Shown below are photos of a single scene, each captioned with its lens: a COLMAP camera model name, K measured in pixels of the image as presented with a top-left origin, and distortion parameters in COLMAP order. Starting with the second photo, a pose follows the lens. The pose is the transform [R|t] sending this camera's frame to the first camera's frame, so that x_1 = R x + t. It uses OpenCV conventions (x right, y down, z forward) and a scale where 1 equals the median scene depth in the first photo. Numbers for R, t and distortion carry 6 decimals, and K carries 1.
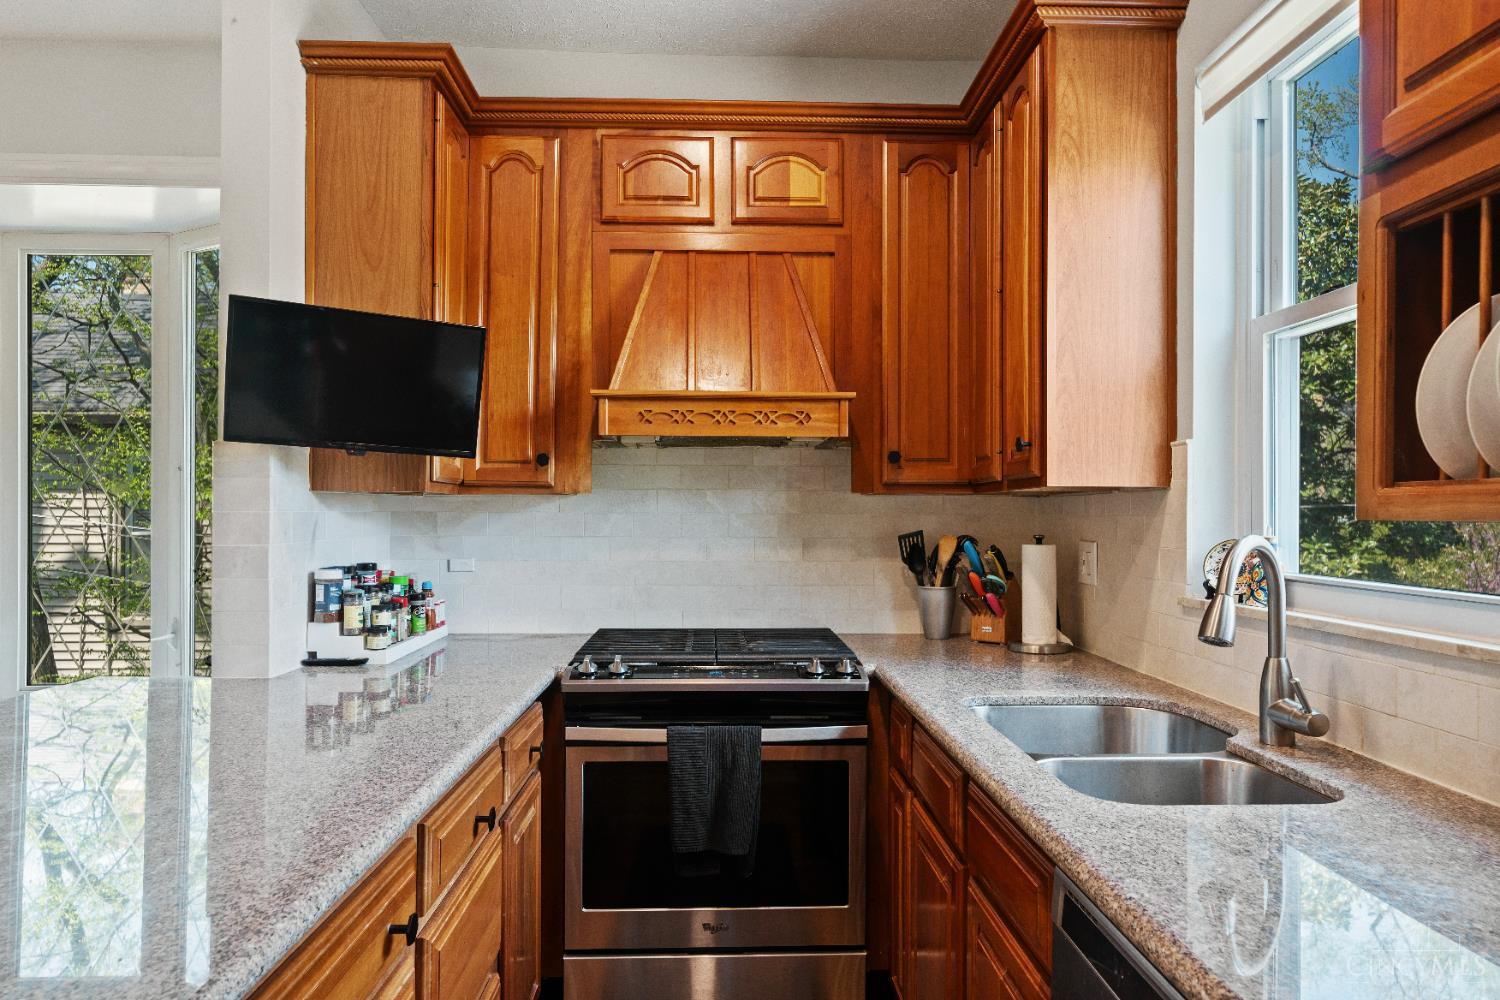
lens RADIAL K [[937.8, 0, 746.5], [0, 937.8, 505.9], [0, 0, 1]] dist [0.000839, 0.001119]
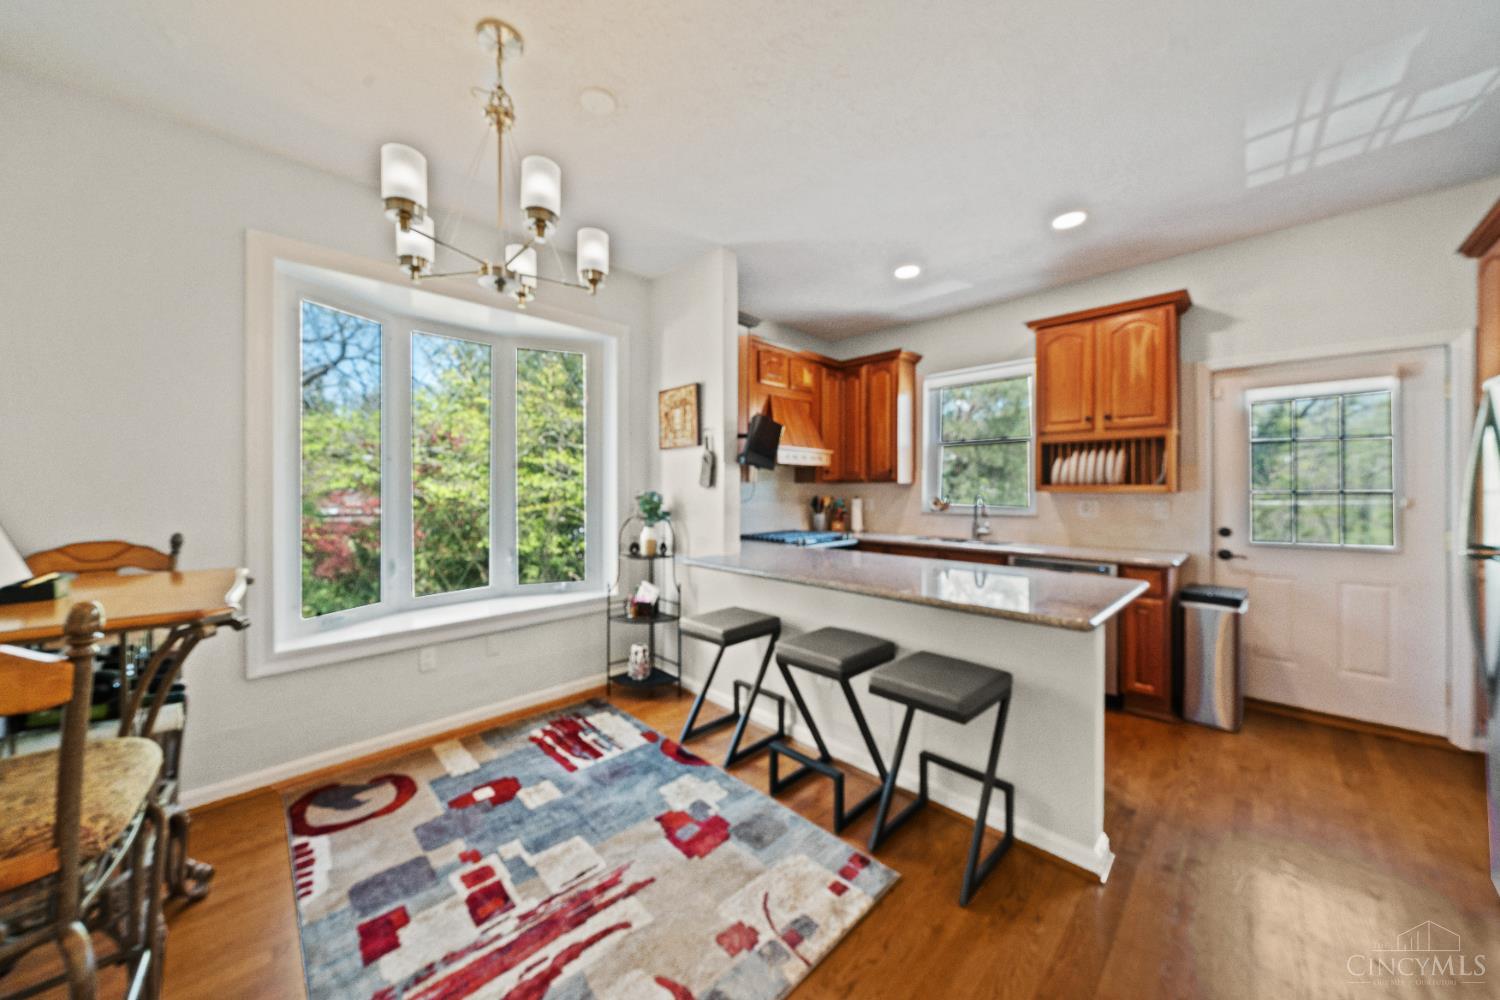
lens RADIAL K [[518.9, 0, 754.5], [0, 518.9, 486.0], [0, 0, 1]] dist [-0.001428, -0.000188]
pose [[0.729096, 0.002122, 0.684408, -1.232394], [-0.005374, 0.999982, 0.002625, -0.007894], [-0.684390, -0.005592, 0.729094, -0.080425]]
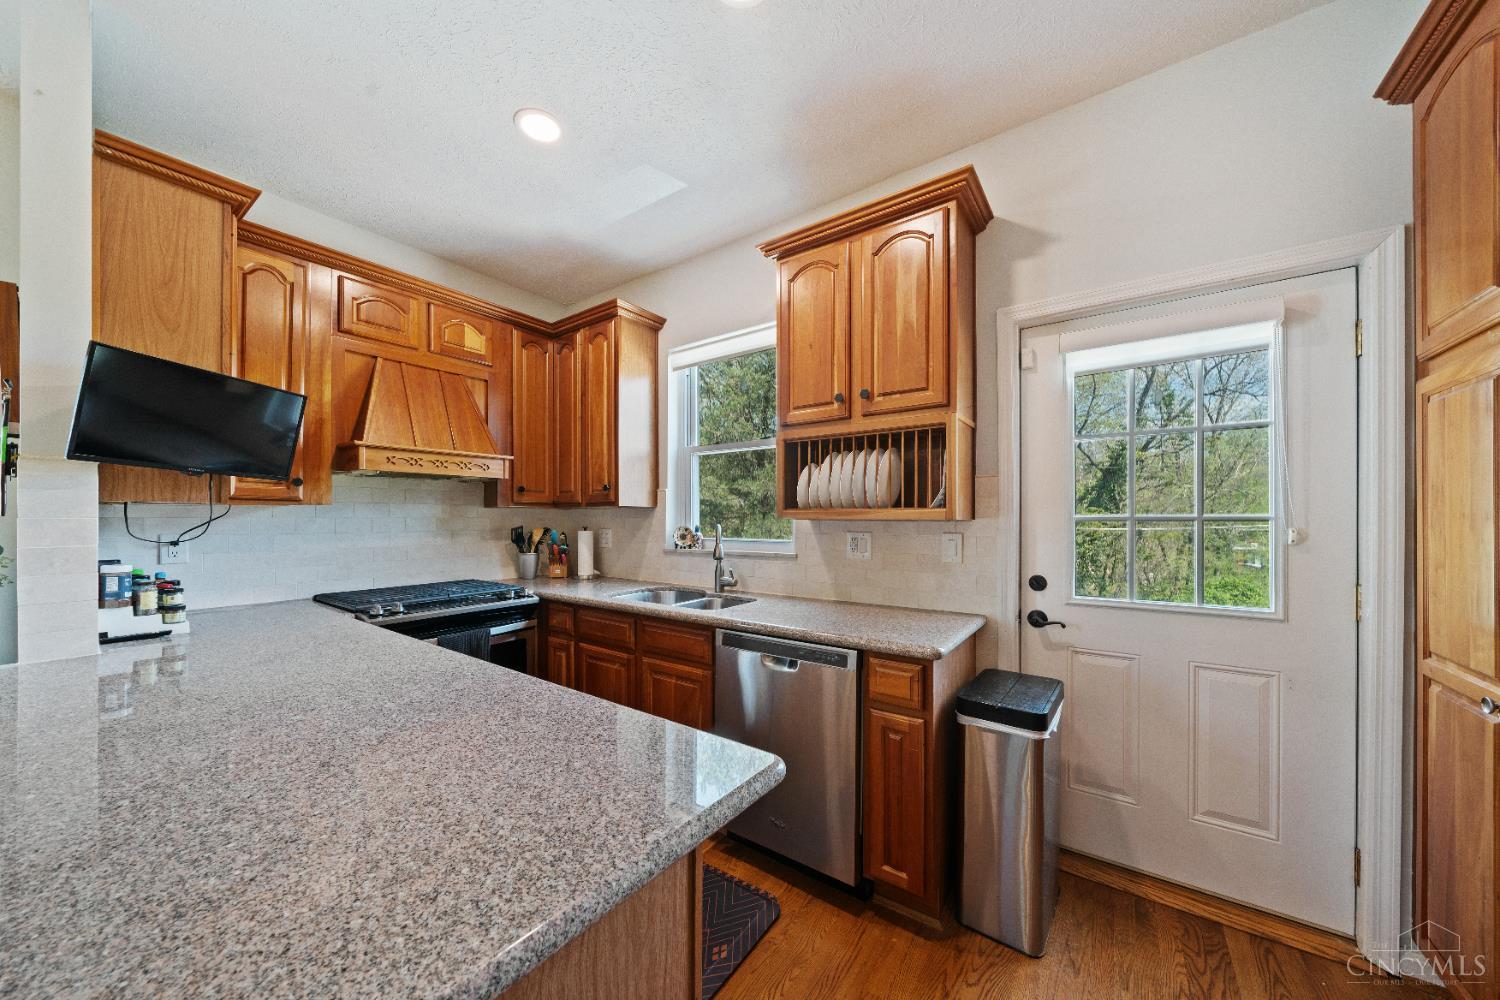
lens RADIAL K [[526.0, 0, 756.5], [0, 526.0, 516.8], [0, 0, 1]] dist [-0.002158, -0.000092]
pose [[0.600068, -0.003470, 0.799942, -0.462194], [-0.004055, 0.999965, 0.007380, -0.003499], [-0.799939, -0.007672, 0.600032, -0.081690]]
